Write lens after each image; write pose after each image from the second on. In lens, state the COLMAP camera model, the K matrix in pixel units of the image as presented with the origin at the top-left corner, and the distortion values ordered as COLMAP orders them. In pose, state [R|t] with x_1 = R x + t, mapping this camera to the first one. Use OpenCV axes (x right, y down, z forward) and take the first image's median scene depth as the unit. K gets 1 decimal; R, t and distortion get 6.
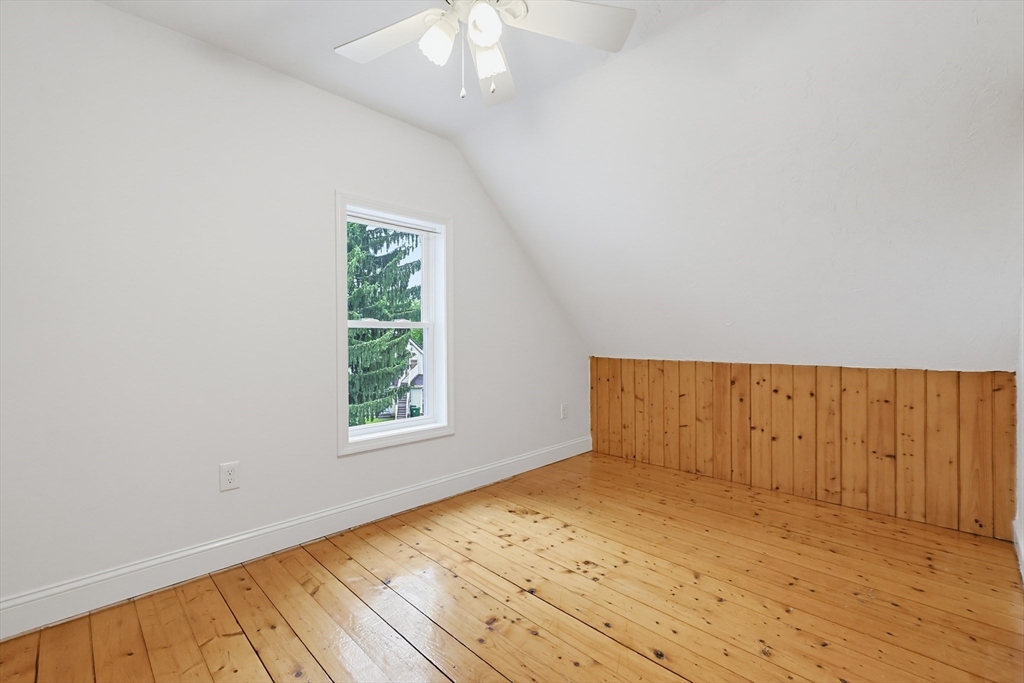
lens RADIAL K [[447.3, 0, 501.7], [0, 447.3, 339.9], [0, 0, 1]] dist [0.001598, 0.000220]
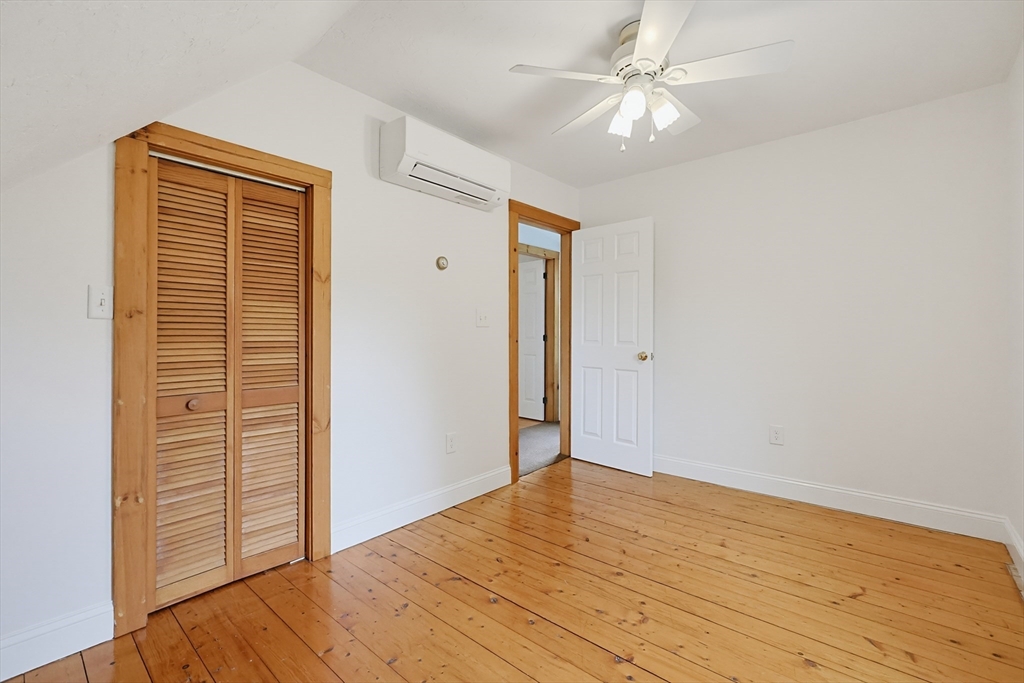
lens RADIAL K [[439.0, 0, 522.5], [0, 439.0, 330.4], [0, 0, 1]] dist [0.000858, -0.000060]
pose [[-0.994602, 0.008246, -0.103432, 0.205917], [0.008995, 0.999937, -0.006778, -0.013190], [0.103369, -0.007672, -0.994613, 1.152541]]
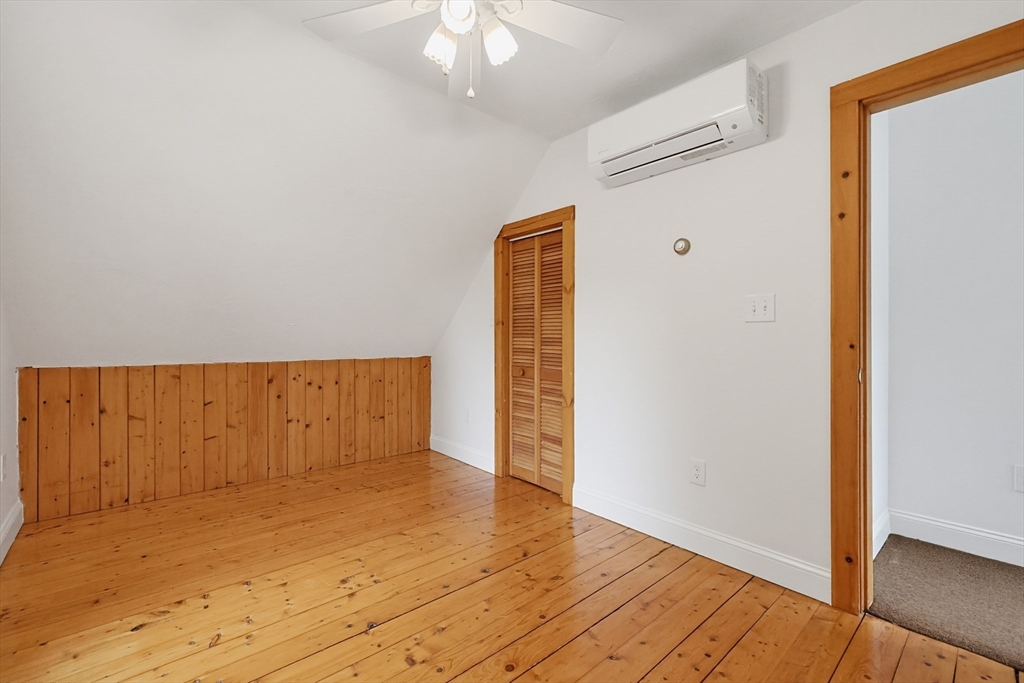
lens RADIAL K [[444.0, 0, 517.3], [0, 444.0, 325.8], [0, 0, 1]] dist [-0.000330, 0.000107]
pose [[0.044403, 0.026158, 0.998671, -0.530038], [0.000076, 0.999657, -0.026187, -0.004672], [-0.999014, 0.001238, 0.044386, 0.439573]]
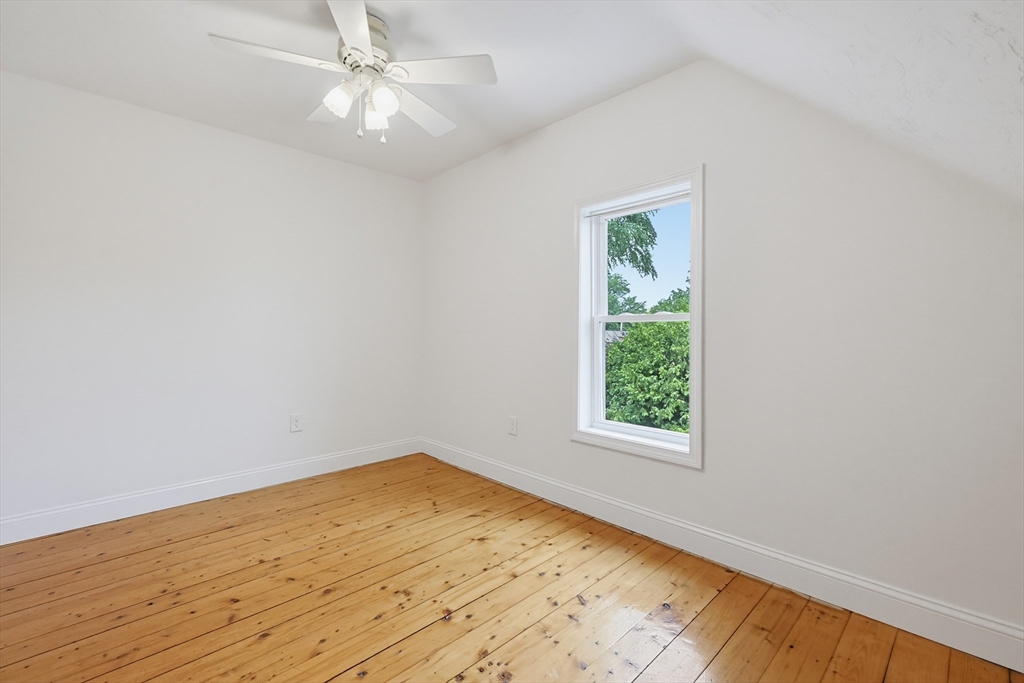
lens RADIAL K [[434.9, 0, 509.3], [0, 434.9, 338.0], [0, 0, 1]] dist [-0.000189, 0.000202]
pose [[-0.014465, 0.021482, -0.999665, 0.604126], [-0.002031, 0.999766, 0.021513, -0.011814], [0.999893, 0.002342, -0.014418, 0.742420]]
